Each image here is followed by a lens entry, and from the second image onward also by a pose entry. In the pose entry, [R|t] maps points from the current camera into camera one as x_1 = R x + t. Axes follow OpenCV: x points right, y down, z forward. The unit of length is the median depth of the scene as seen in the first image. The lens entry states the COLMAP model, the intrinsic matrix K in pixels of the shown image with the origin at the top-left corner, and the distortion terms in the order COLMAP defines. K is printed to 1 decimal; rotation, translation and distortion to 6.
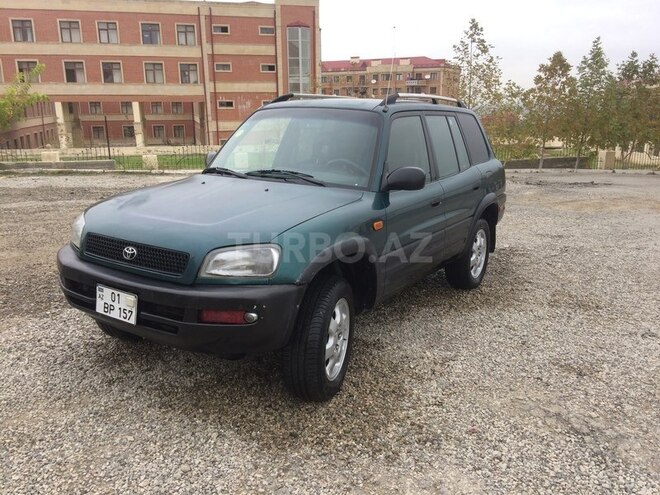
lens RADIAL K [[565.0, 0, 330.0], [0, 565.0, 247.5], [0, 0, 1]] dist [0.091990, -0.131567]
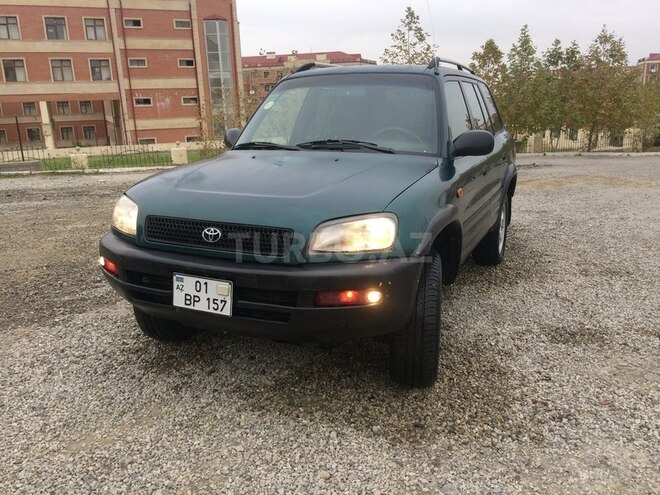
lens RADIAL K [[565.0, 0, 330.0], [0, 565.0, 247.5], [0, 0, 1]] dist [0.091990, -0.131567]
pose [[0.988192, -0.059985, 0.140988, -0.055021], [0.059438, 0.998199, 0.008090, 0.006140], [-0.141219, 0.000385, 0.989978, 0.023914]]
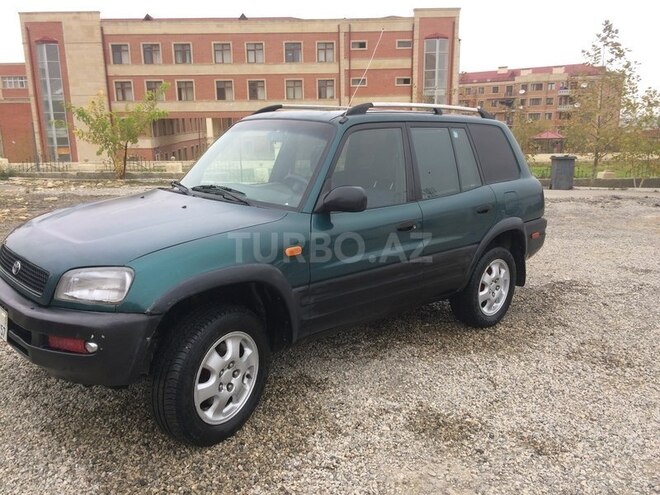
lens RADIAL K [[565.0, 0, 330.0], [0, 565.0, 247.5], [0, 0, 1]] dist [0.091990, -0.131567]
pose [[0.966458, 0.048747, -0.252158, 0.076124], [-0.054398, 0.998399, -0.015486, -0.007199], [0.250999, 0.028684, 0.967562, 0.034211]]
